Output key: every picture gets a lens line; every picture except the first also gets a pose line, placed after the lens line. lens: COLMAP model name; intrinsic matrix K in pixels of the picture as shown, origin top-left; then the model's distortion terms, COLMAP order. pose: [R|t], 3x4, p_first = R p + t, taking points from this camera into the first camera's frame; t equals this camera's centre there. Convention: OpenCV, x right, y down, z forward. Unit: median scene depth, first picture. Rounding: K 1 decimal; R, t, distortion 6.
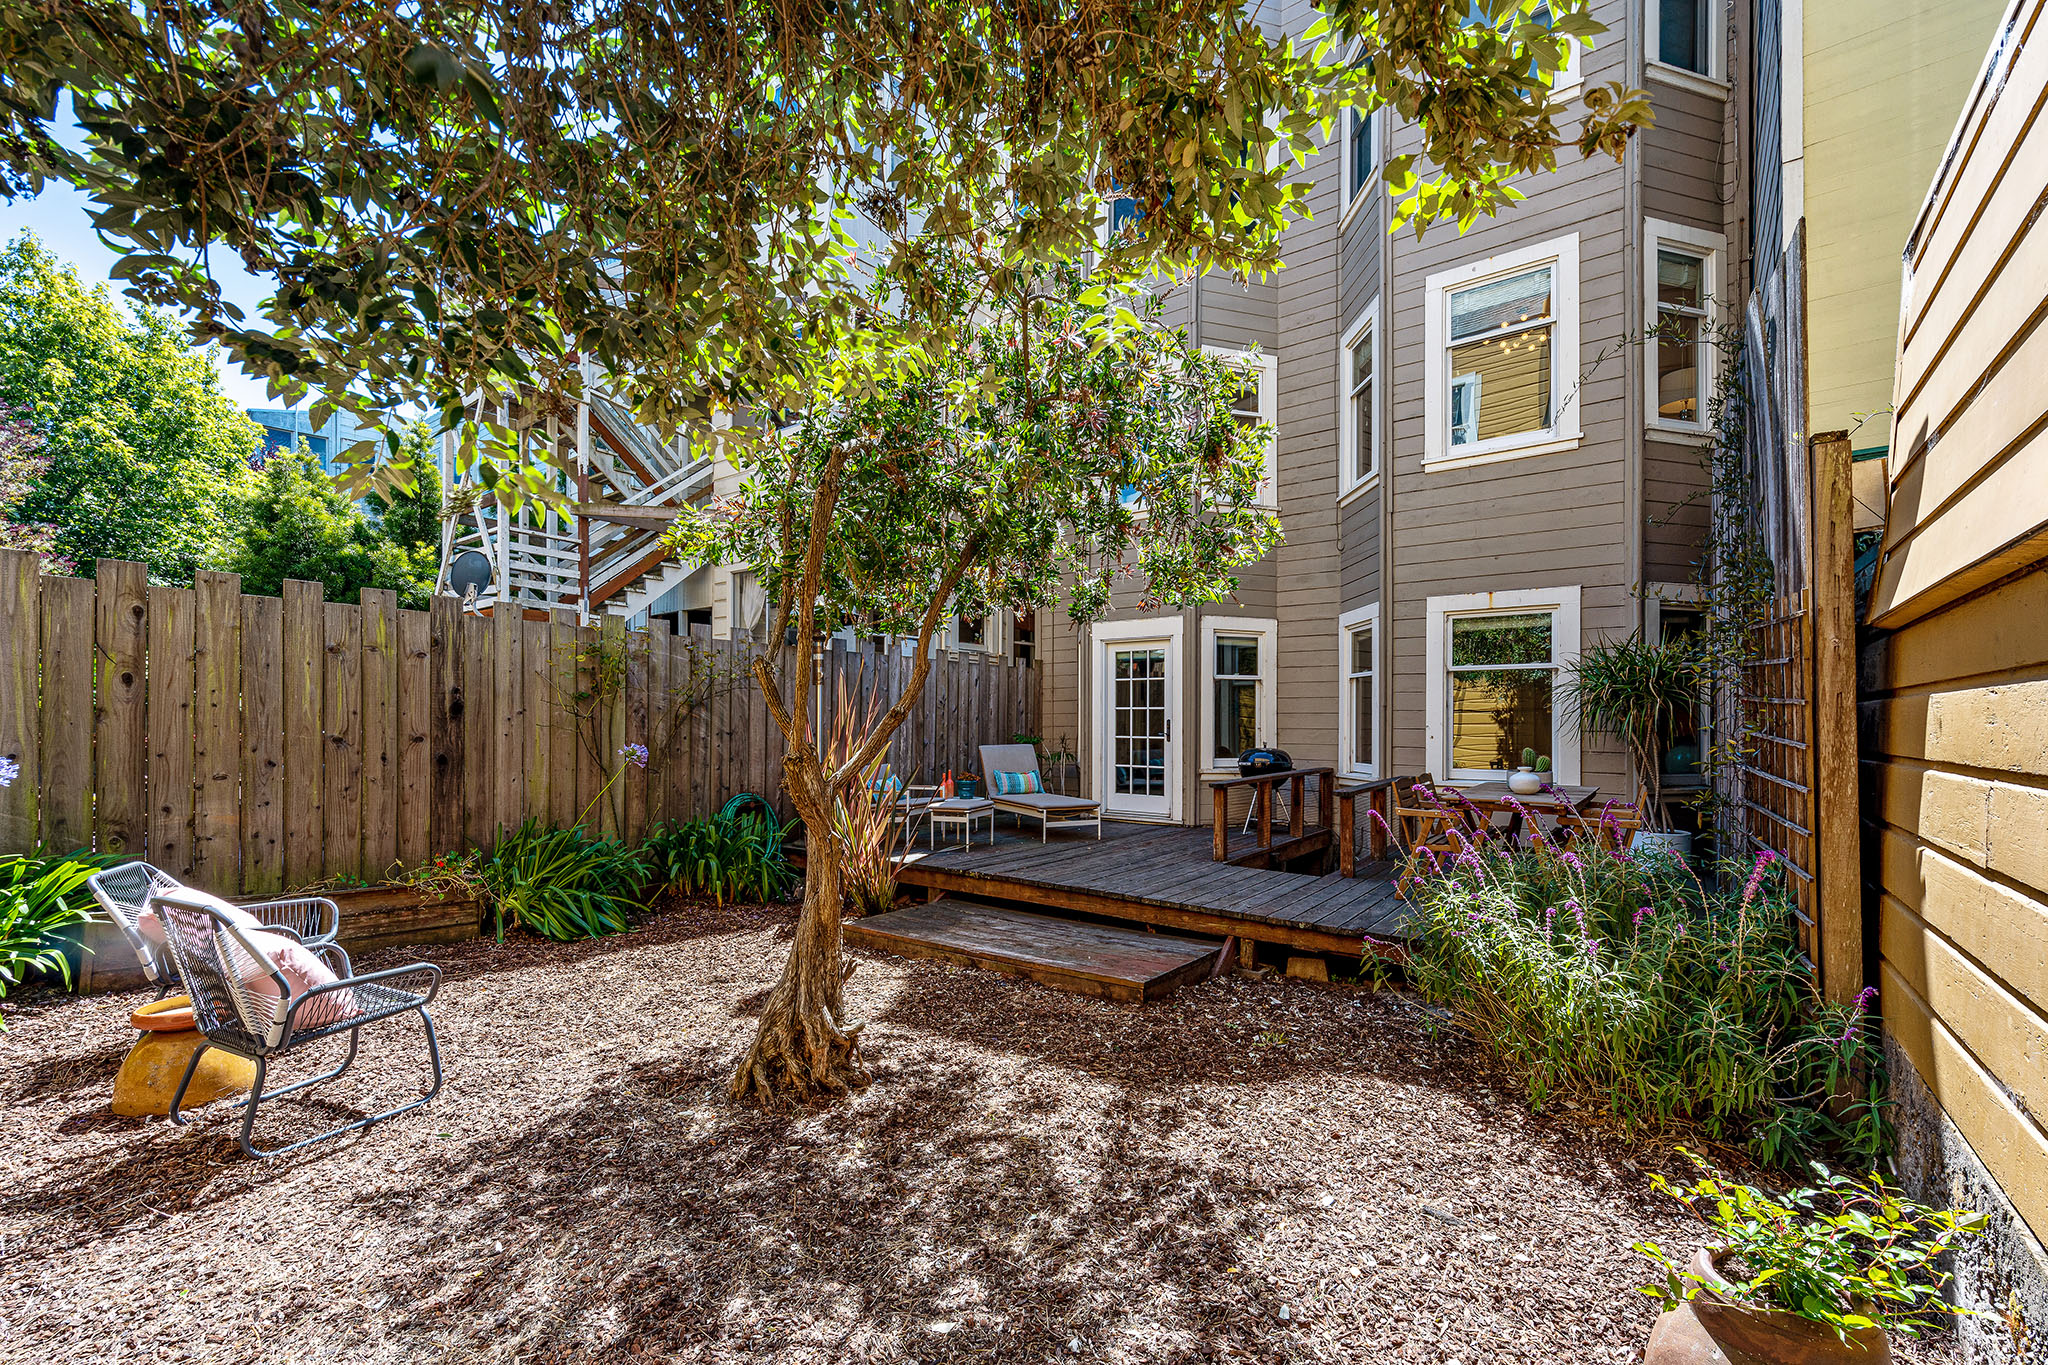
lens RADIAL K [[859.3, 0, 1041.4], [0, 859.3, 720.9], [0, 0, 1]] dist [0.026234, 0.000307]
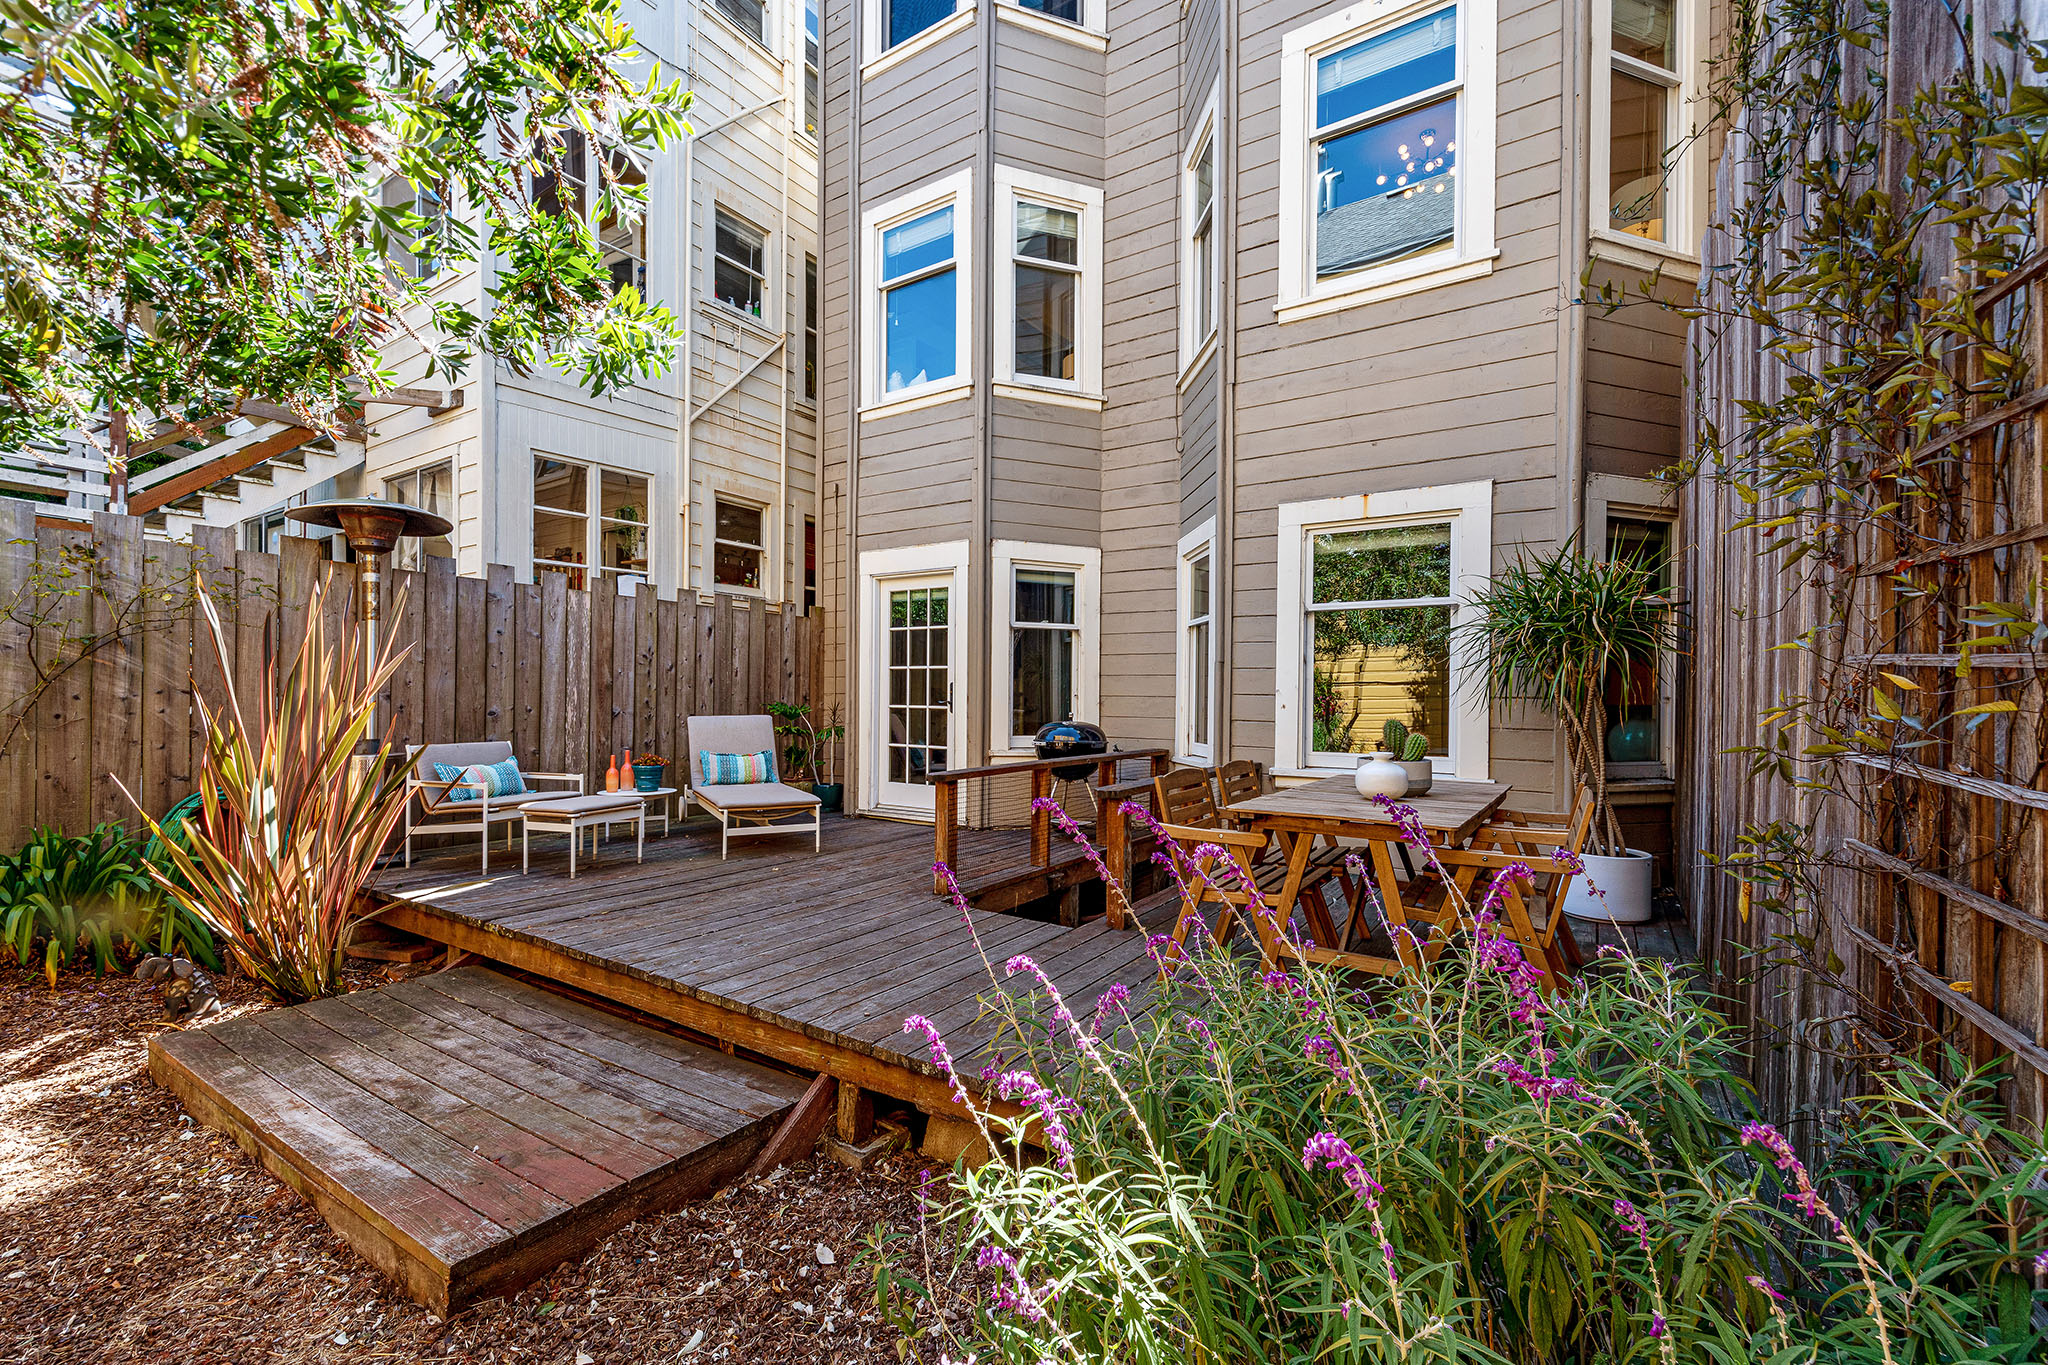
lens RADIAL K [[859.3, 0, 1024.4], [0, 859.3, 700.4], [0, 0, 1]] dist [0.026234, 0.000307]
pose [[0.999213, 0.007217, 0.039014, 0.212026], [-0.007343, 0.999968, 0.003088, 0.013114], [-0.038991, -0.003372, 0.999234, 0.311251]]
